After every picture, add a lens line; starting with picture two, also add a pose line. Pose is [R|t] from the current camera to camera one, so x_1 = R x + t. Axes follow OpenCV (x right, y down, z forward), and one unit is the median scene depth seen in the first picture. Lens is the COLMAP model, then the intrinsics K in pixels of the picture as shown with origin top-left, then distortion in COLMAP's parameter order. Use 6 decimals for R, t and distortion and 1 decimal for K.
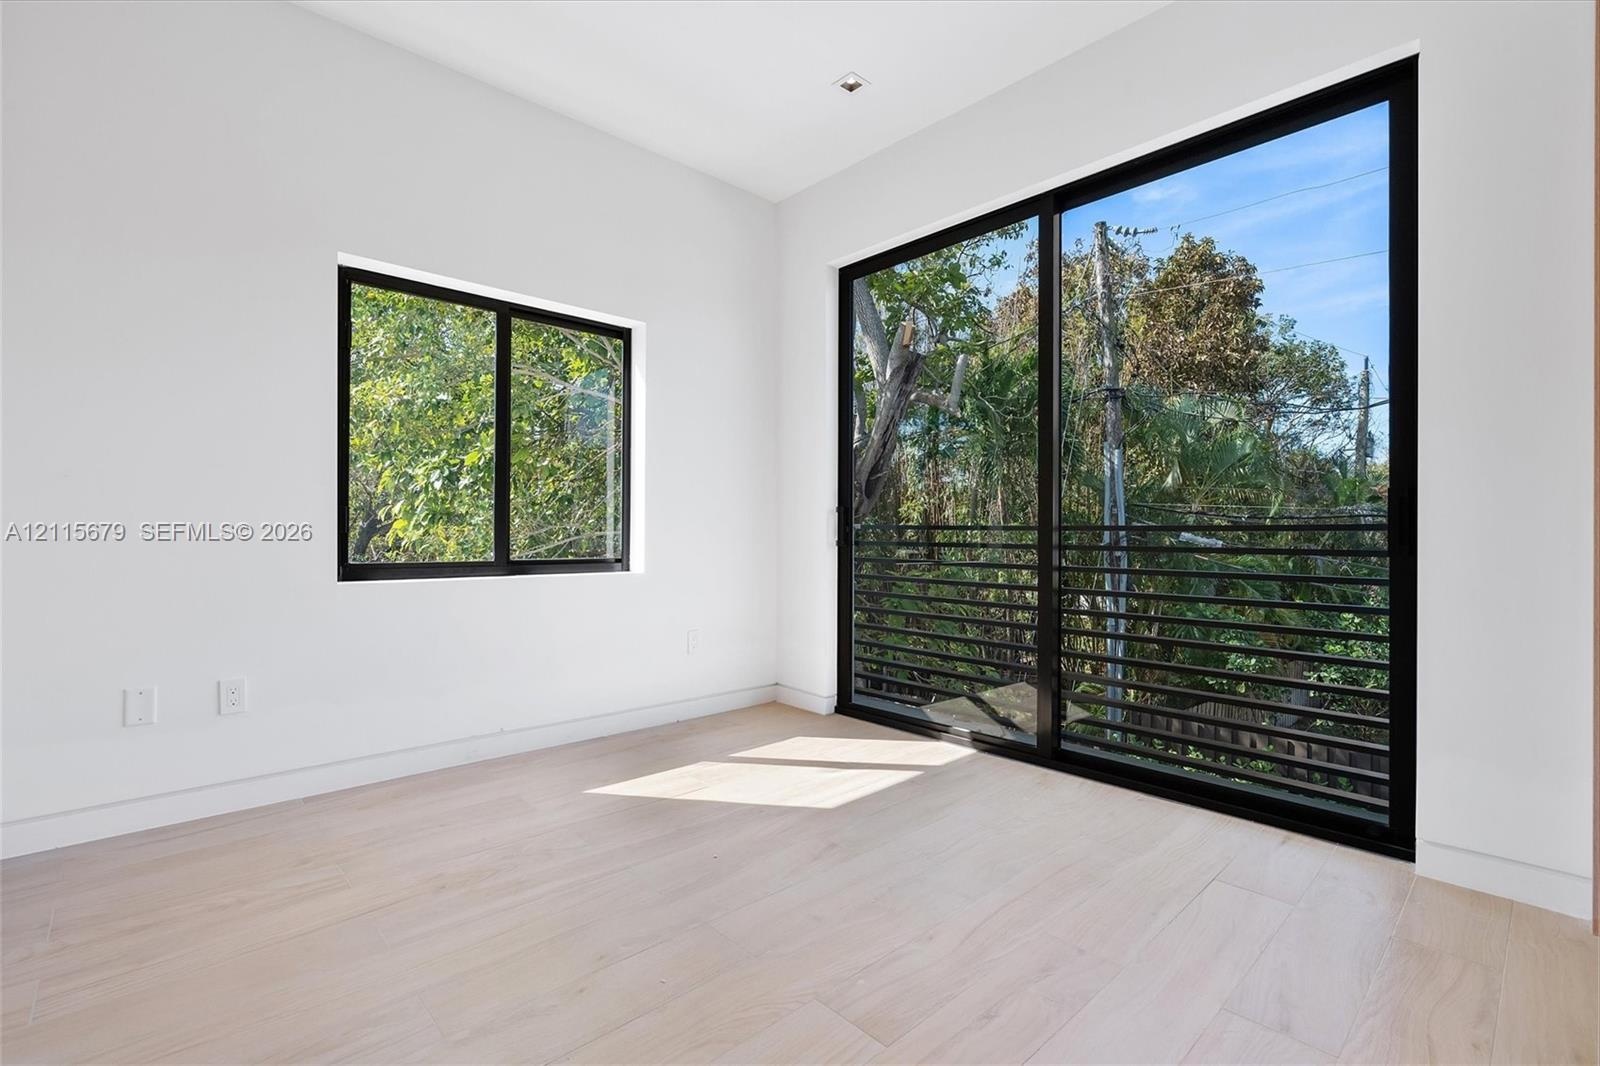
lens RADIAL K [[739.8, 0, 801.6], [0, 739.8, 538.6], [0, 0, 1]] dist [-0.002110, 0.000028]
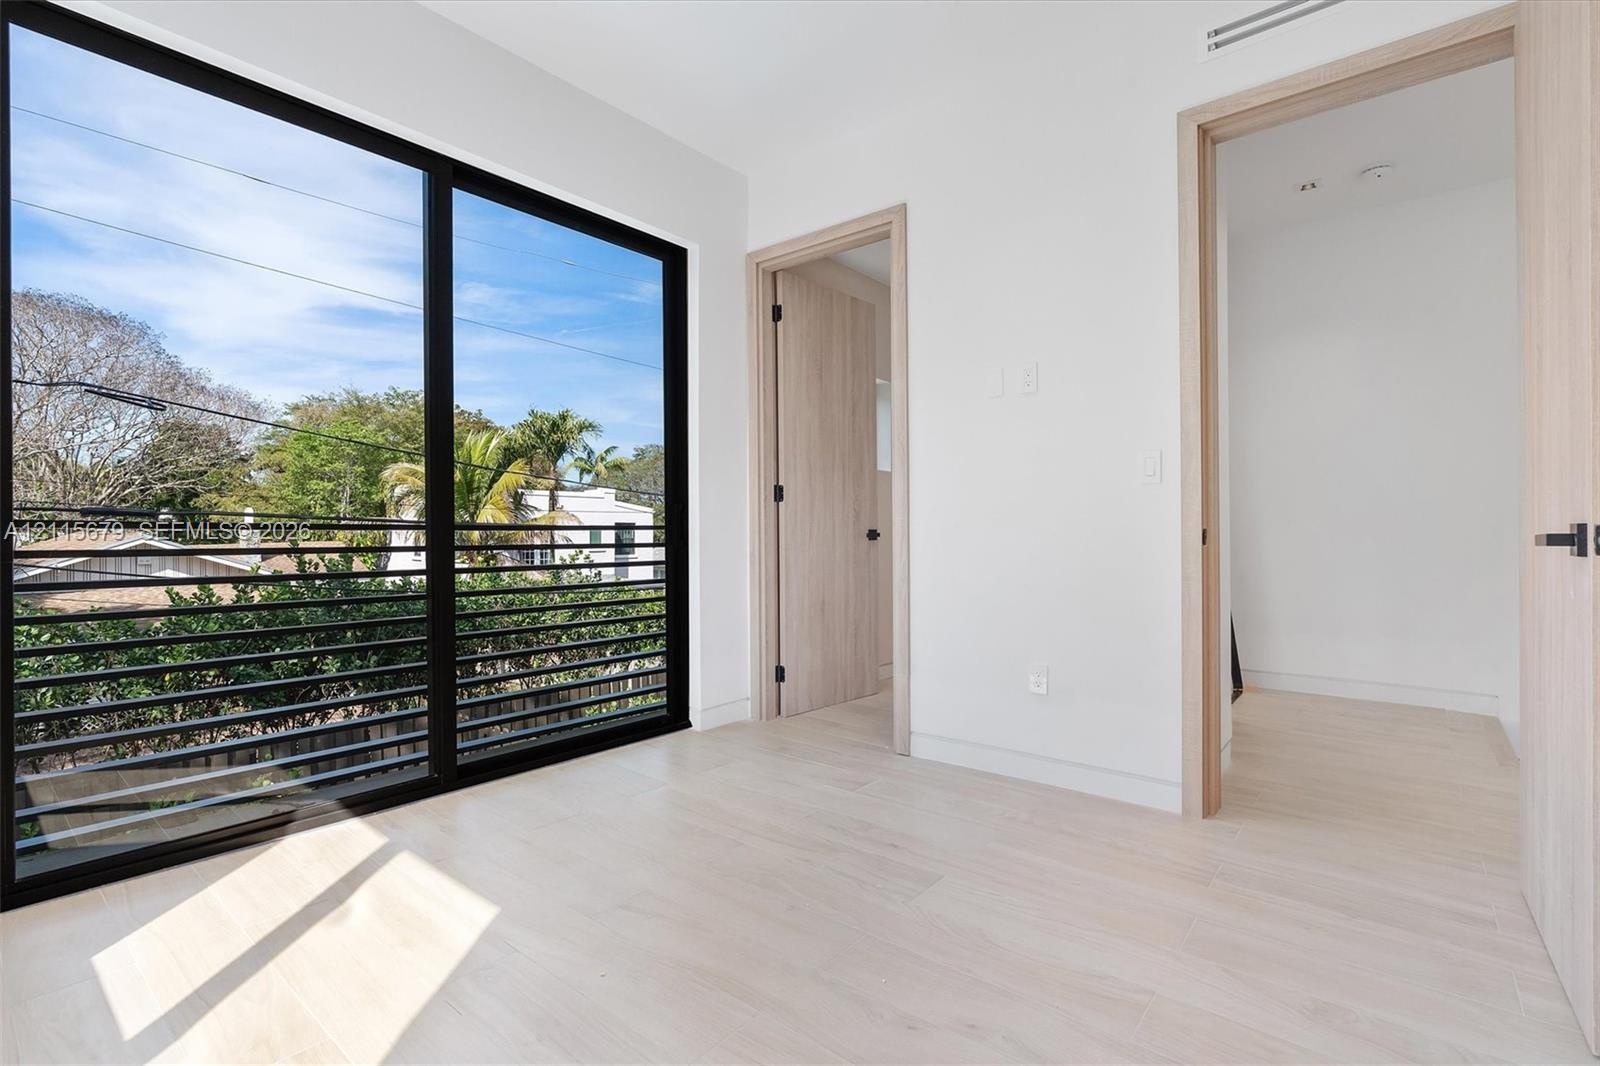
lens RADIAL K [[748.0, 0, 800.4], [0, 748.0, 528.1], [0, 0, 1]] dist [0.003104, 0.000159]
pose [[-0.126791, -0.001383, 0.991929, -0.816929], [0.007350, 0.999970, 0.002333, -0.015850], [-0.991902, 0.007587, -0.126777, 0.887138]]
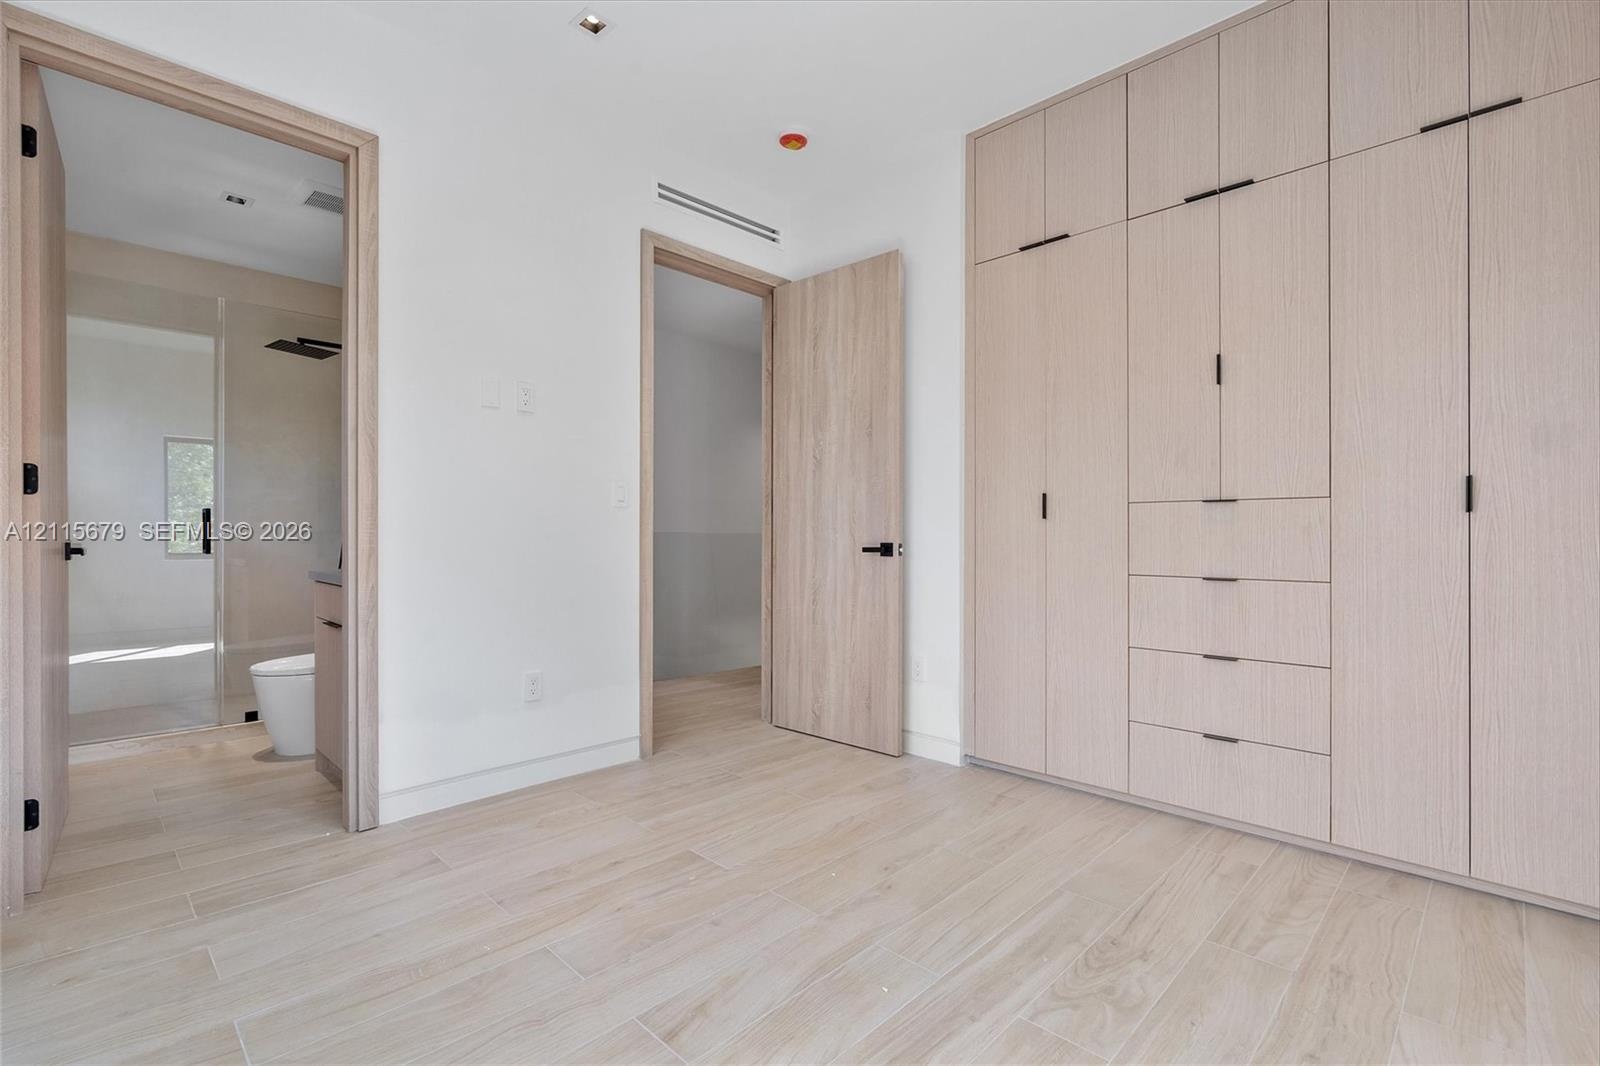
lens RADIAL K [[730.6, 0, 800.0], [0, 730.6, 533.0], [0, 0, 1]] dist [-0.001844, -0.000066]
pose [[-0.999082, -0.009939, -0.041665, -0.040753], [-0.010121, 0.999940, 0.004168, -0.037870], [0.041621, 0.004586, -0.999123, 1.630061]]
